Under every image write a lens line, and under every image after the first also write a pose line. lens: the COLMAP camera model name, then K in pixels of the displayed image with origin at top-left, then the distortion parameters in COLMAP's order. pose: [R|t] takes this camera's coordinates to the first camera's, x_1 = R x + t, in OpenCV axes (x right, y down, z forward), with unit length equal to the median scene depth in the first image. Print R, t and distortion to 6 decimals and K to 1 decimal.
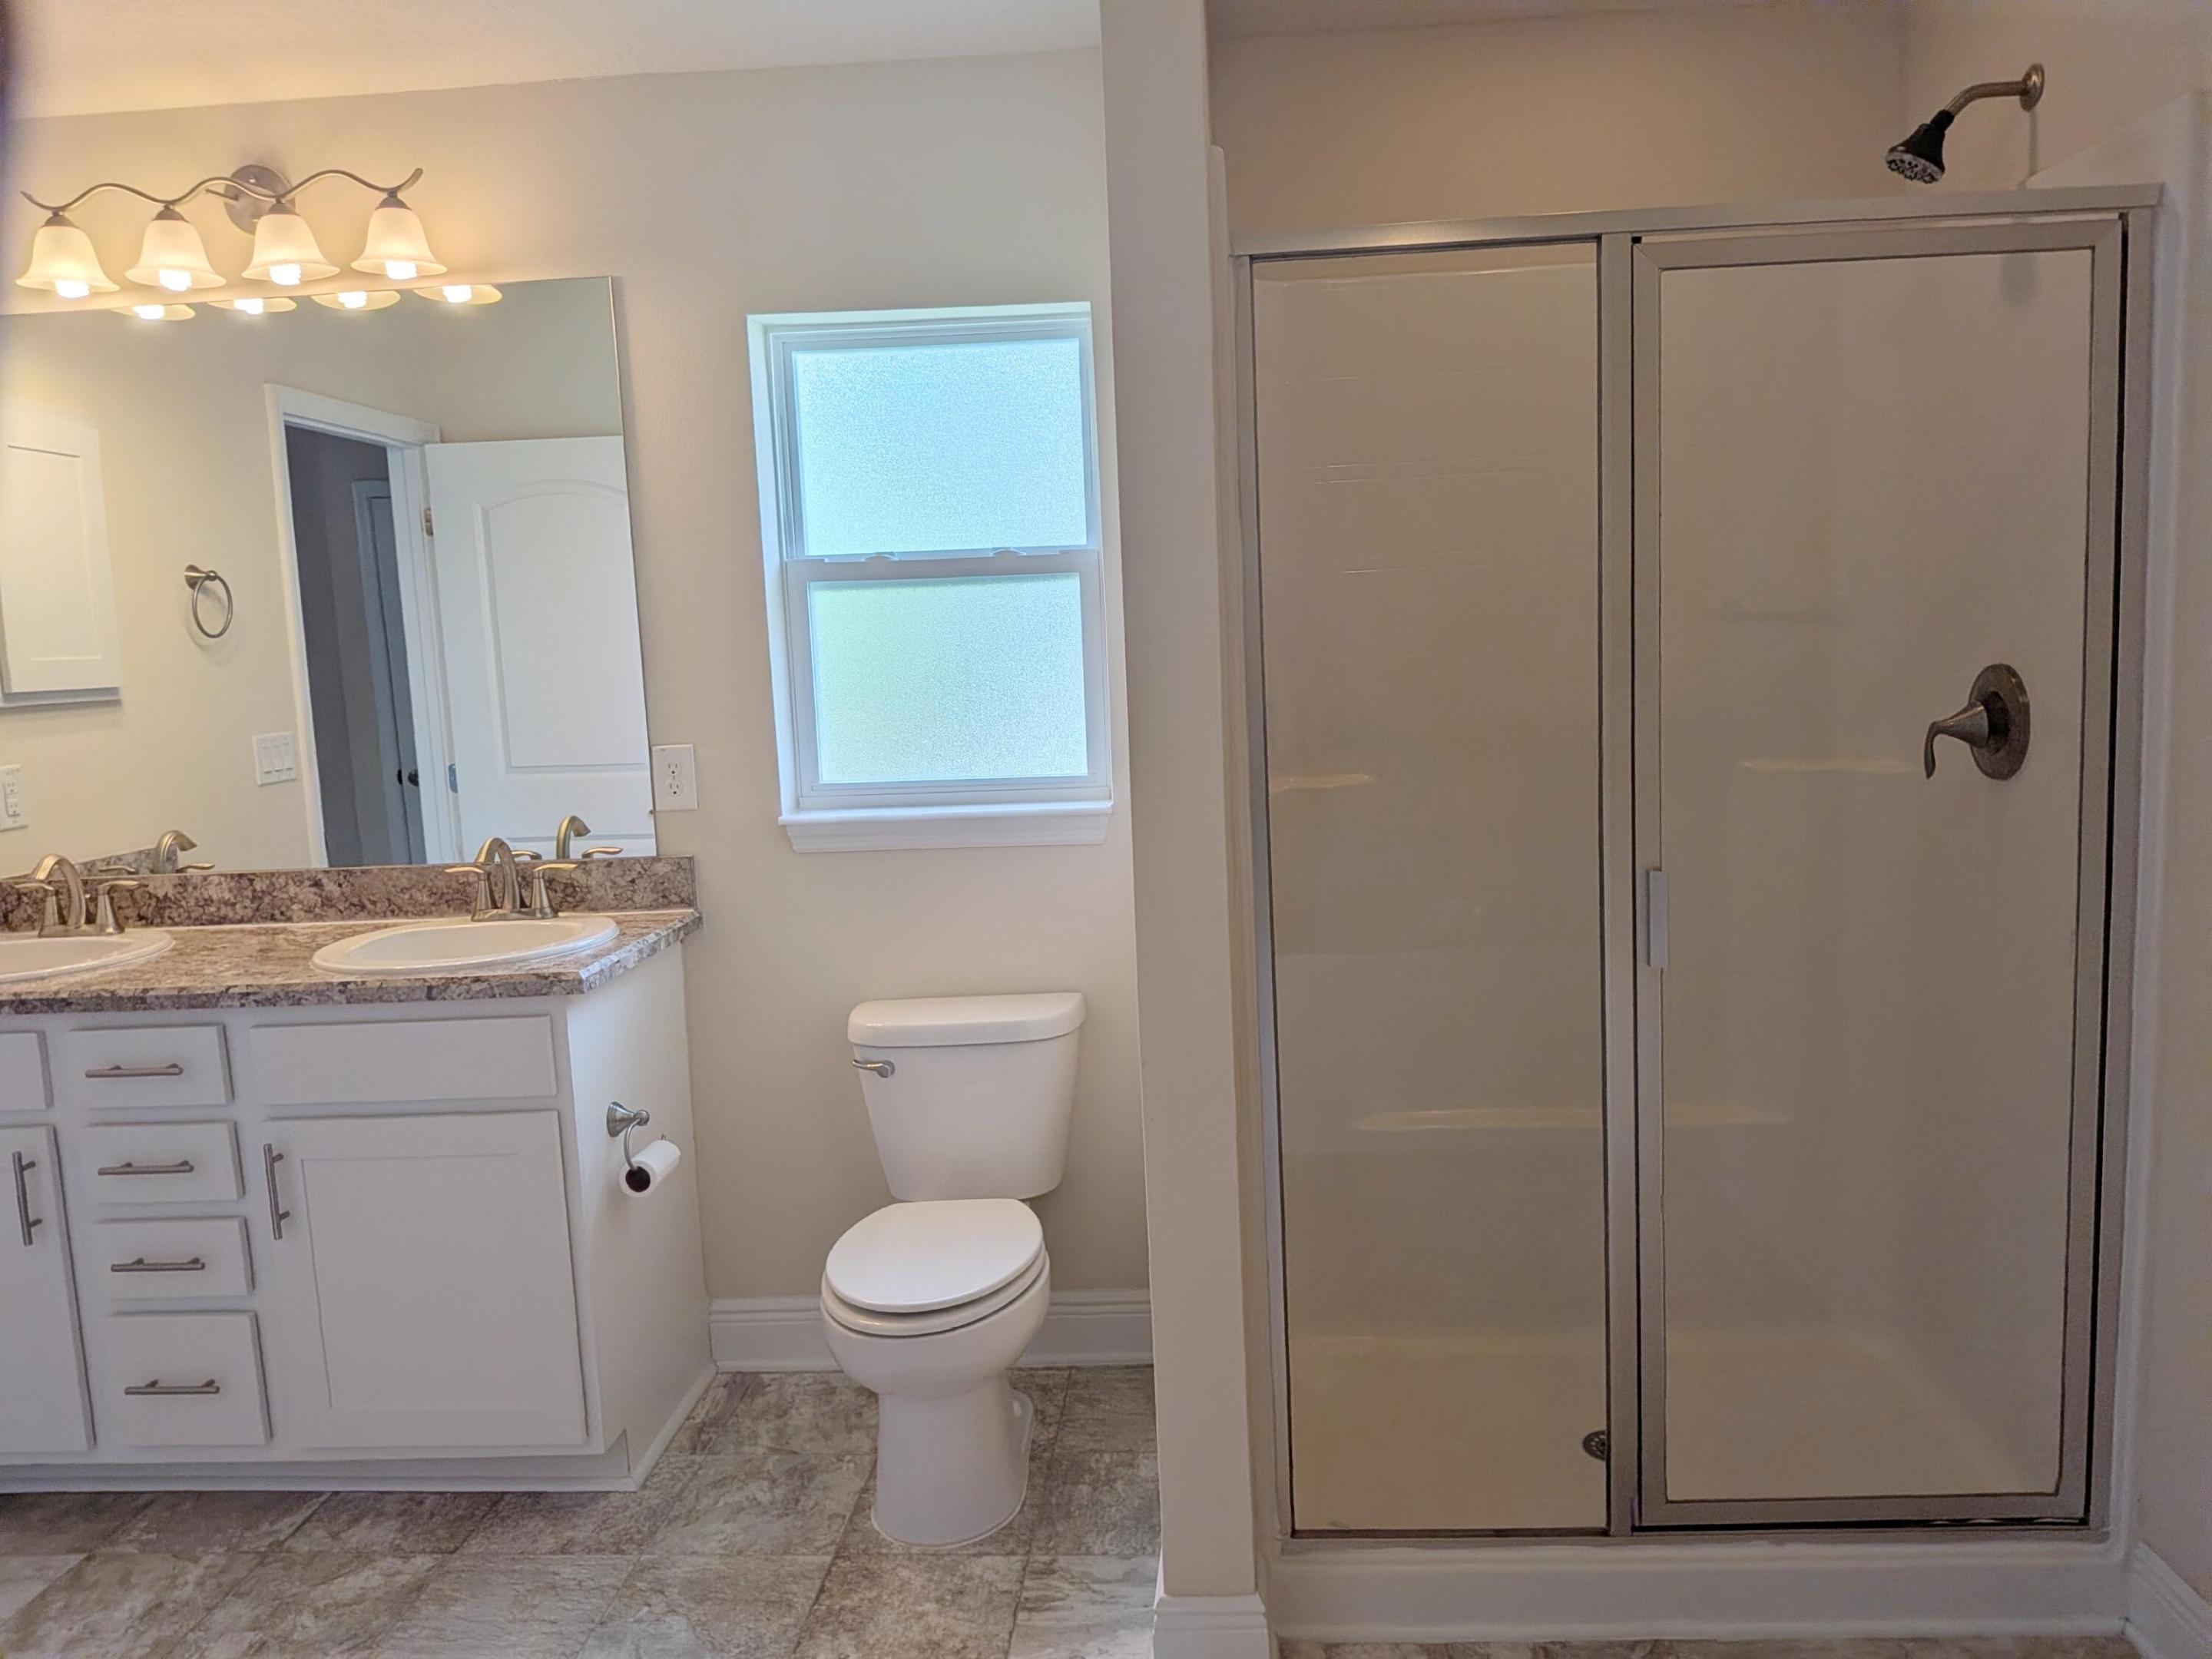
lens RADIAL K [[1579.1, 0, 1115.9], [0, 1579.1, 818.9], [0, 0, 1]] dist [0.018733, -0.013317]
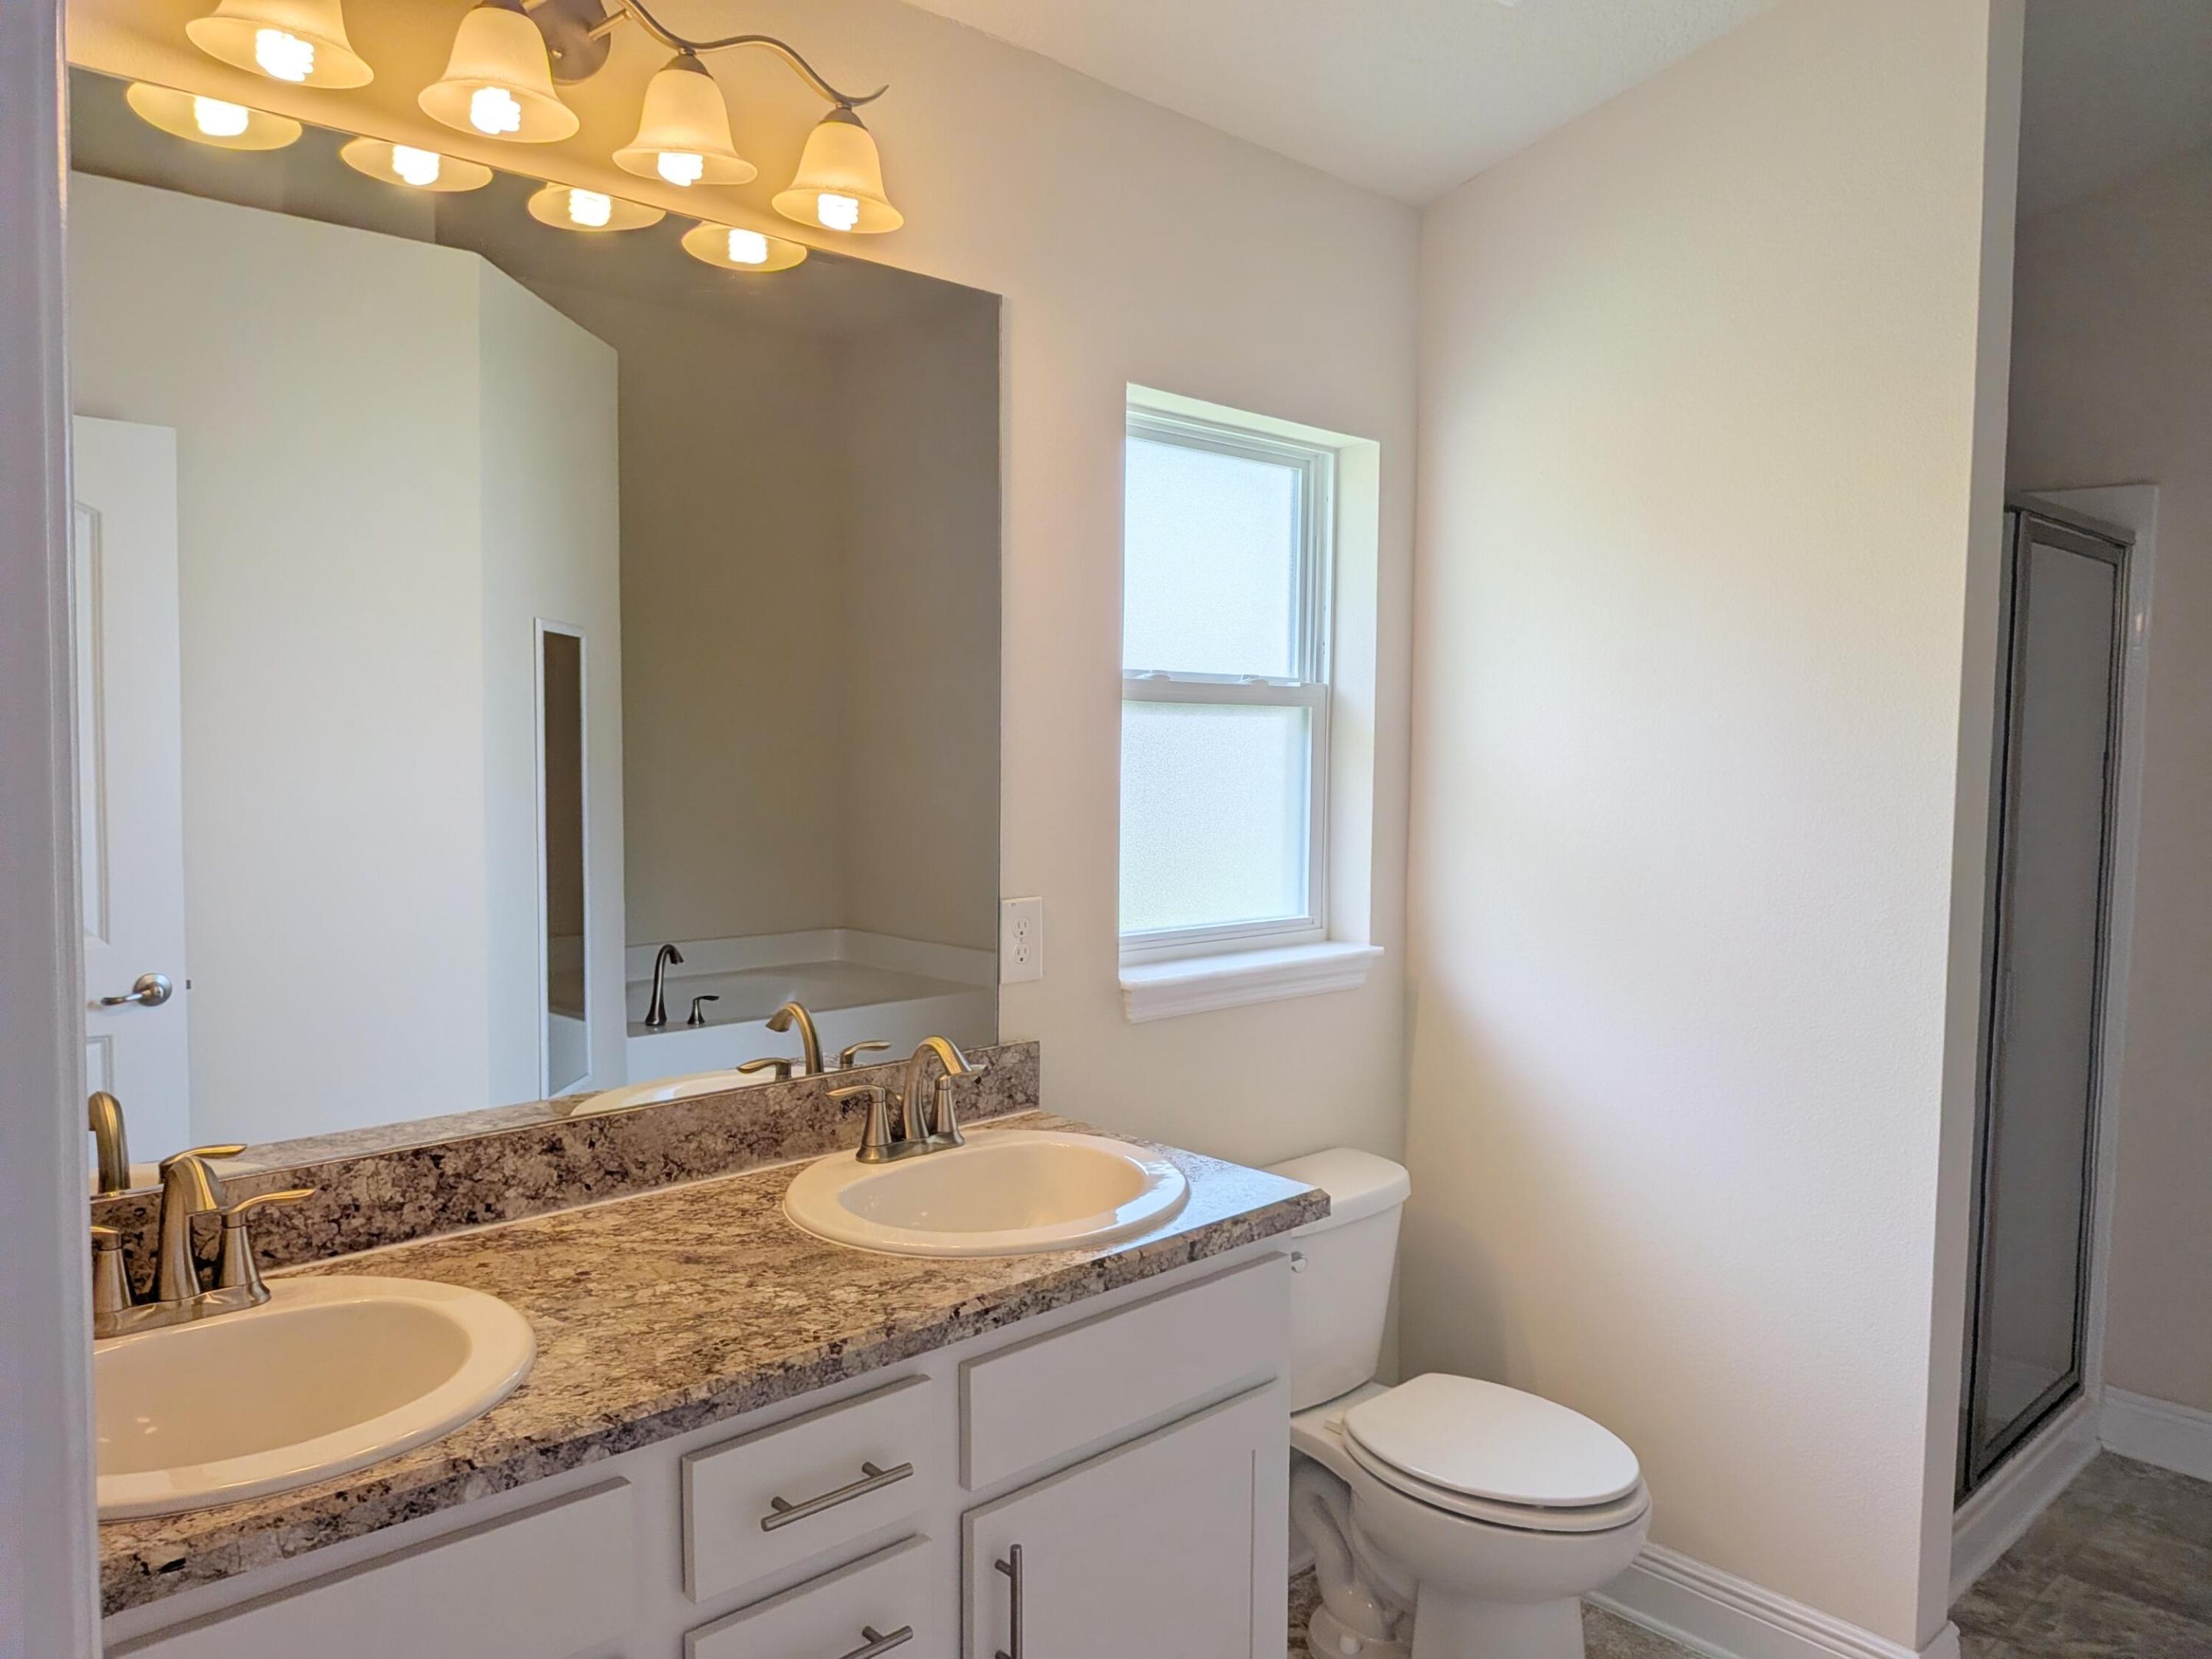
lens RADIAL K [[1579.1, 0, 1118.3], [0, 1579.1, 838.8], [0, 0, 1]] dist [0.018733, -0.013317]
pose [[0.670582, 0.000096, 0.741836, -0.804330], [0.050476, 0.997677, -0.045756, -0.037045], [-0.740117, 0.068128, 0.669019, 0.434651]]
